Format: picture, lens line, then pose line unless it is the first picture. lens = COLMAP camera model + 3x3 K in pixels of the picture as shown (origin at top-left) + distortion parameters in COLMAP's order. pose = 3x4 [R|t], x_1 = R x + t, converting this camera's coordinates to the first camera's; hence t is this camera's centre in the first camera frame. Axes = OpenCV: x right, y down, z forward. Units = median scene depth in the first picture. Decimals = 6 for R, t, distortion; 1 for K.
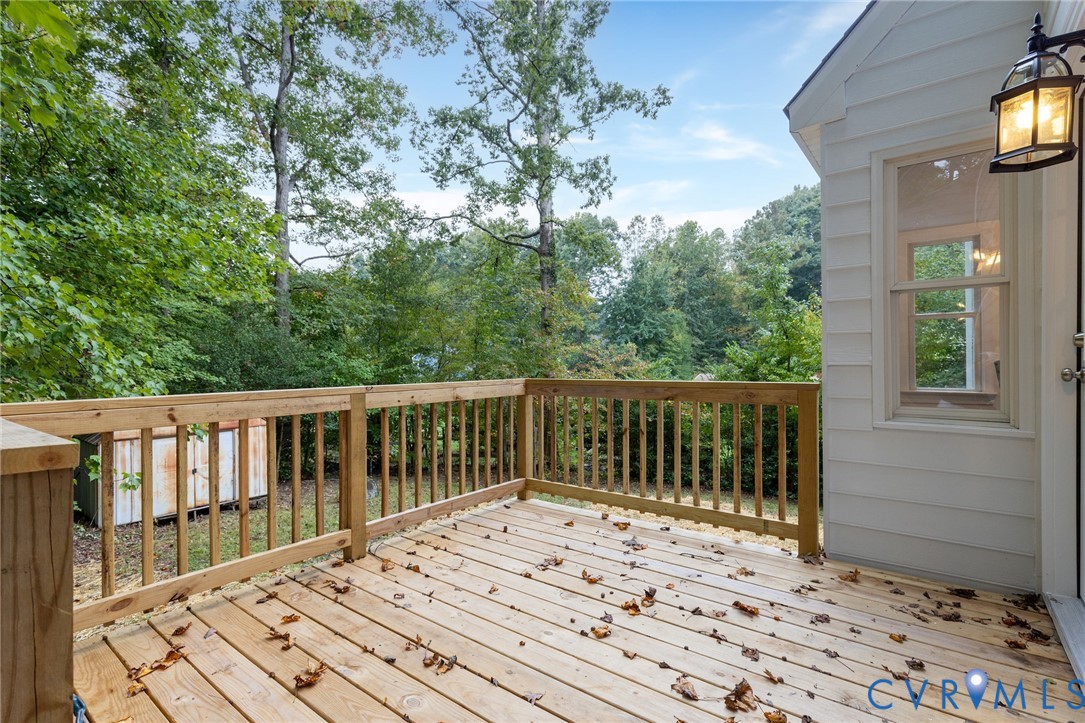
lens RADIAL K [[494.0, 0, 547.5], [0, 494.0, 359.9], [0, 0, 1]] dist [0.005580, -0.002347]
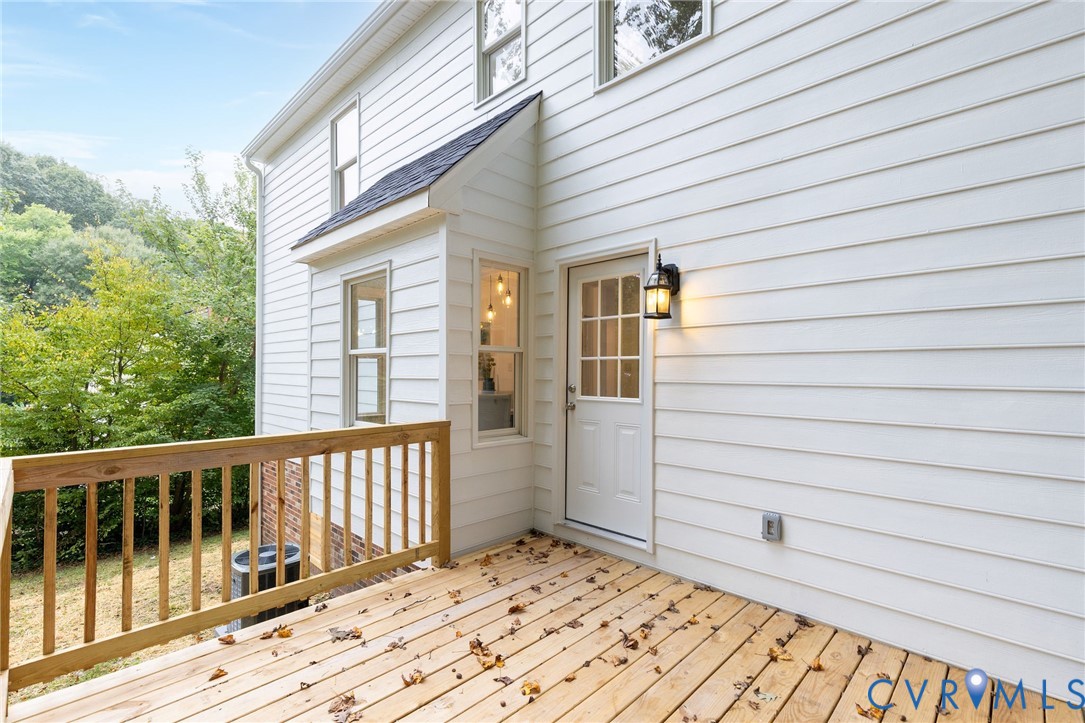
lens RADIAL K [[494.0, 0, 540.9], [0, 494.0, 367.0], [0, 0, 1]] dist [0.005580, -0.002347]
pose [[0.123756, 0.019829, 0.992115, -0.794048], [-0.009735, 0.999776, -0.018768, -0.078818], [-0.992265, -0.007336, 0.123921, 0.750082]]
